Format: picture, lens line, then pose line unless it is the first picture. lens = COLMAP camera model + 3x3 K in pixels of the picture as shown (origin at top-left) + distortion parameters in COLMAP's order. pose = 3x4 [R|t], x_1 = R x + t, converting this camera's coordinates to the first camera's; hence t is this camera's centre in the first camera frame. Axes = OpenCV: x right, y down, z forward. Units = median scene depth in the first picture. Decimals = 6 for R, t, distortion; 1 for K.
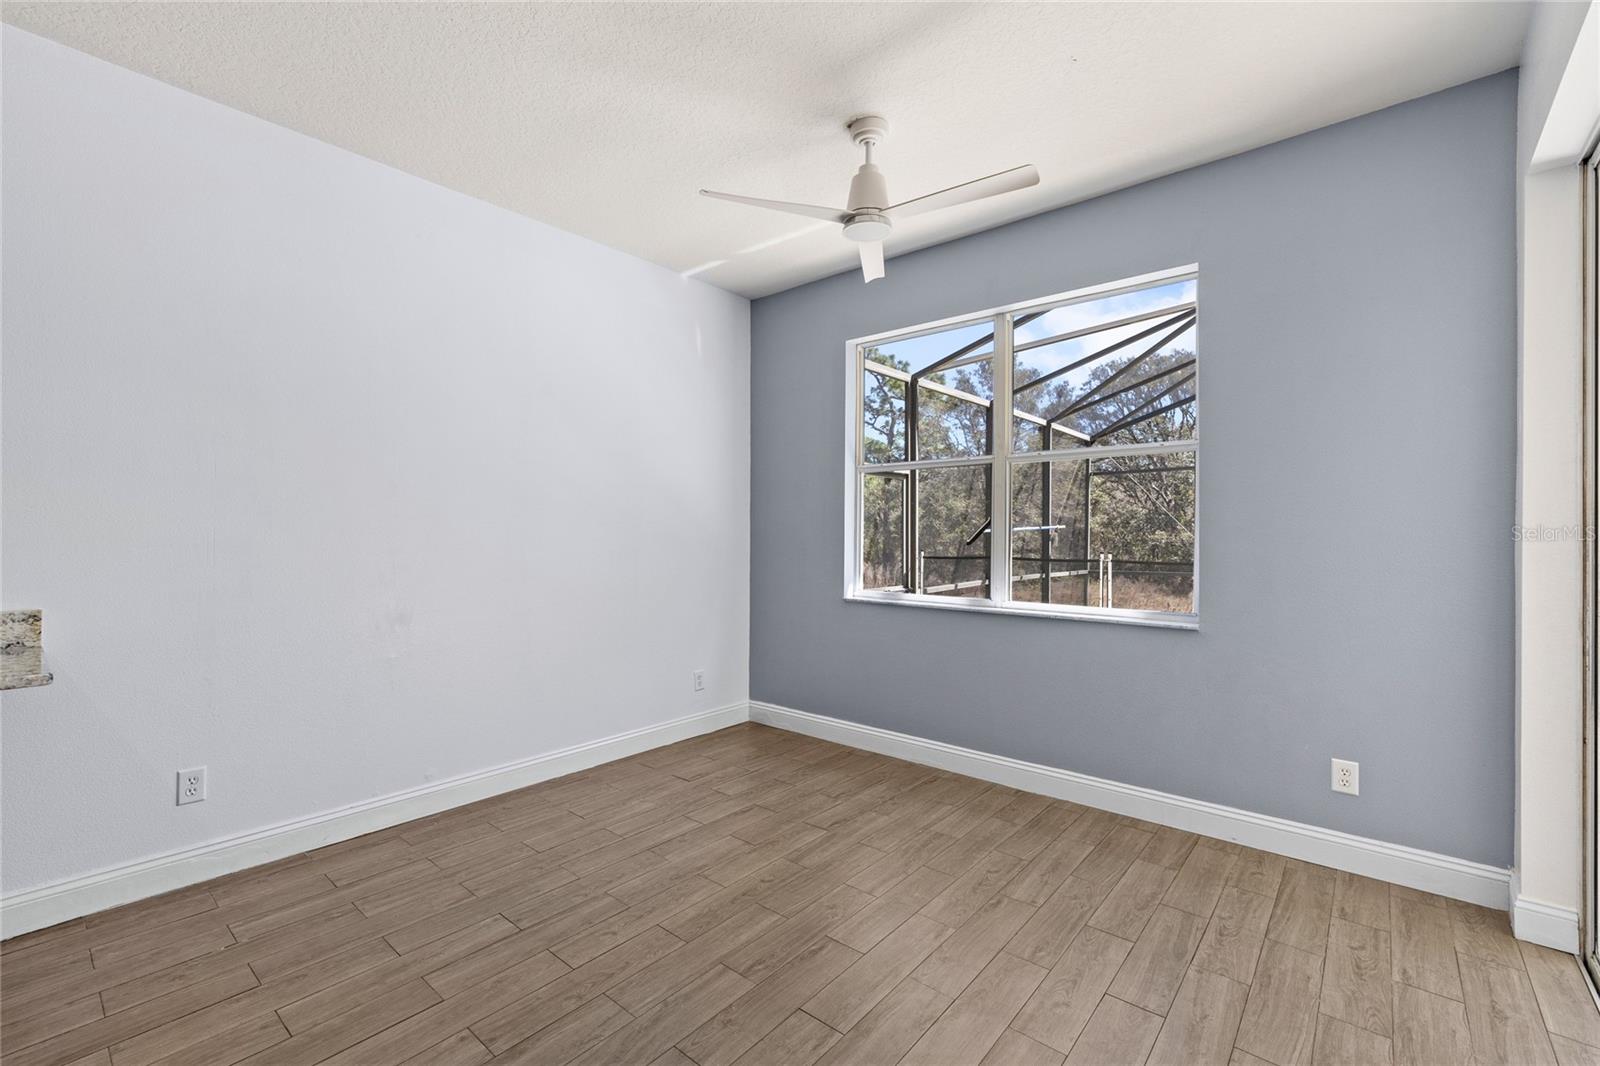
lens RADIAL K [[685.4, 0, 797.2], [0, 685.4, 533.0], [0, 0, 1]] dist [0.005368, 0.001042]
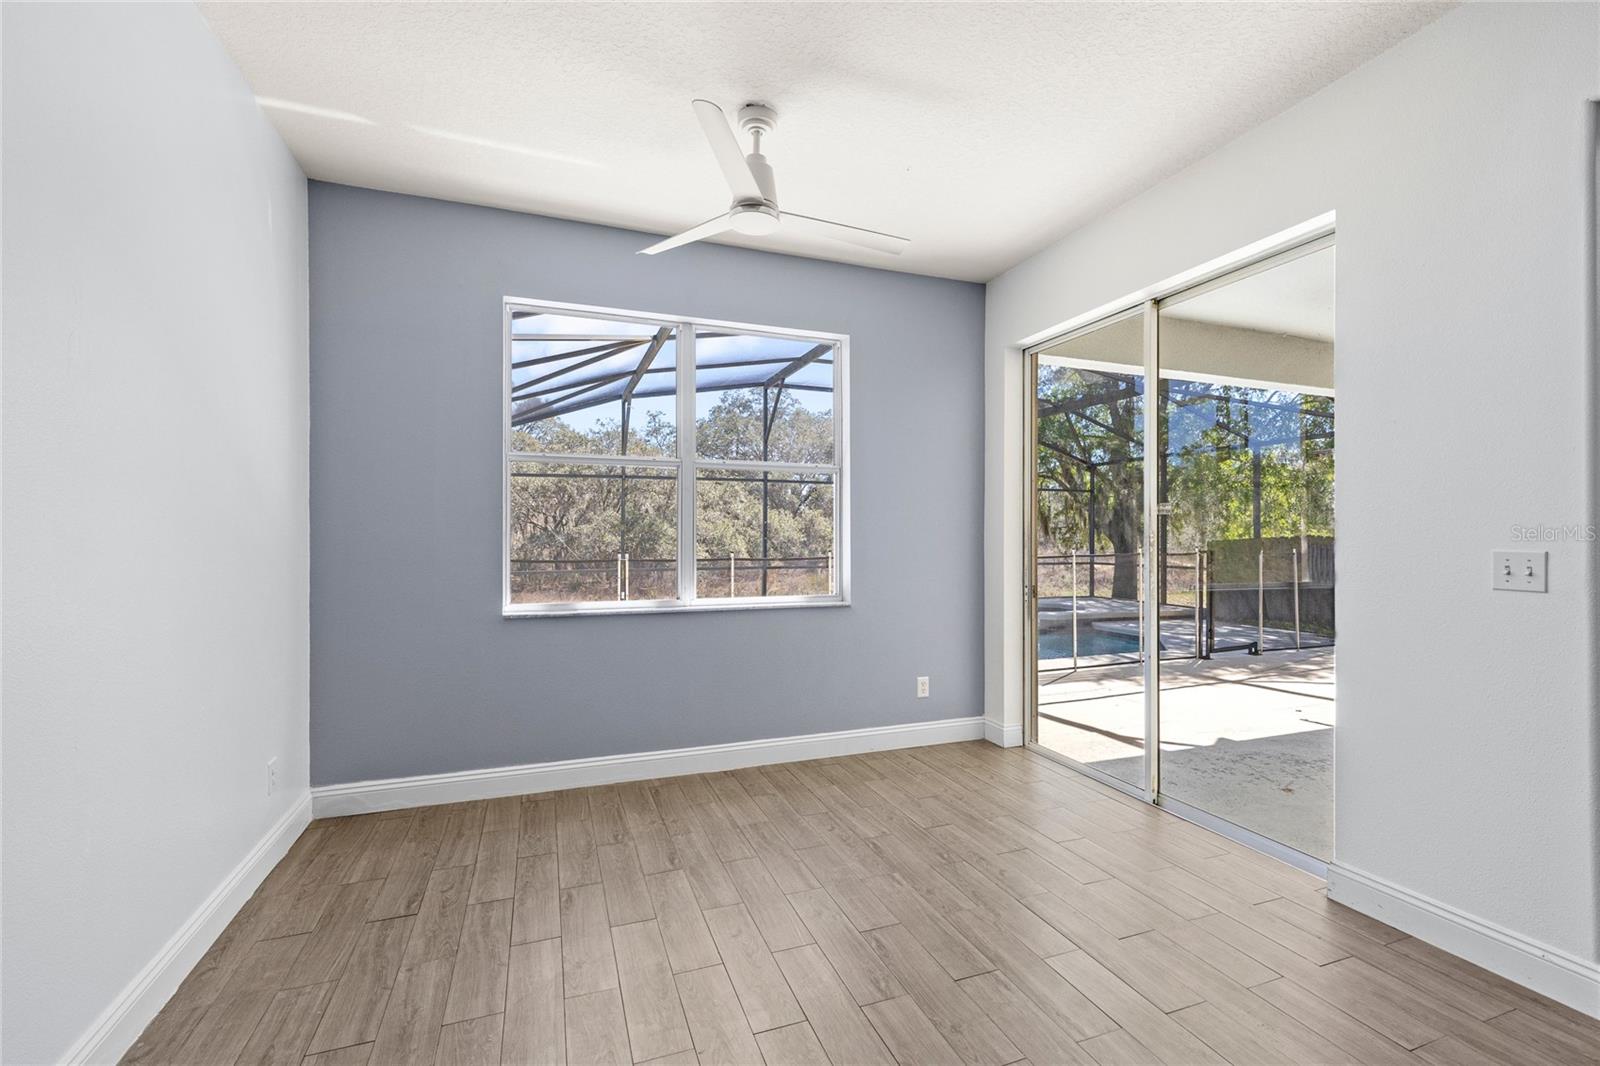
lens RADIAL K [[685.4, 0, 787.8], [0, 685.4, 532.5], [0, 0, 1]] dist [0.005368, 0.001042]
pose [[0.492008, 0.002137, 0.870588, -0.572703], [0.002052, 0.999991, -0.003614, 0.002690], [-0.870588, 0.003565, 0.492000, 0.383220]]
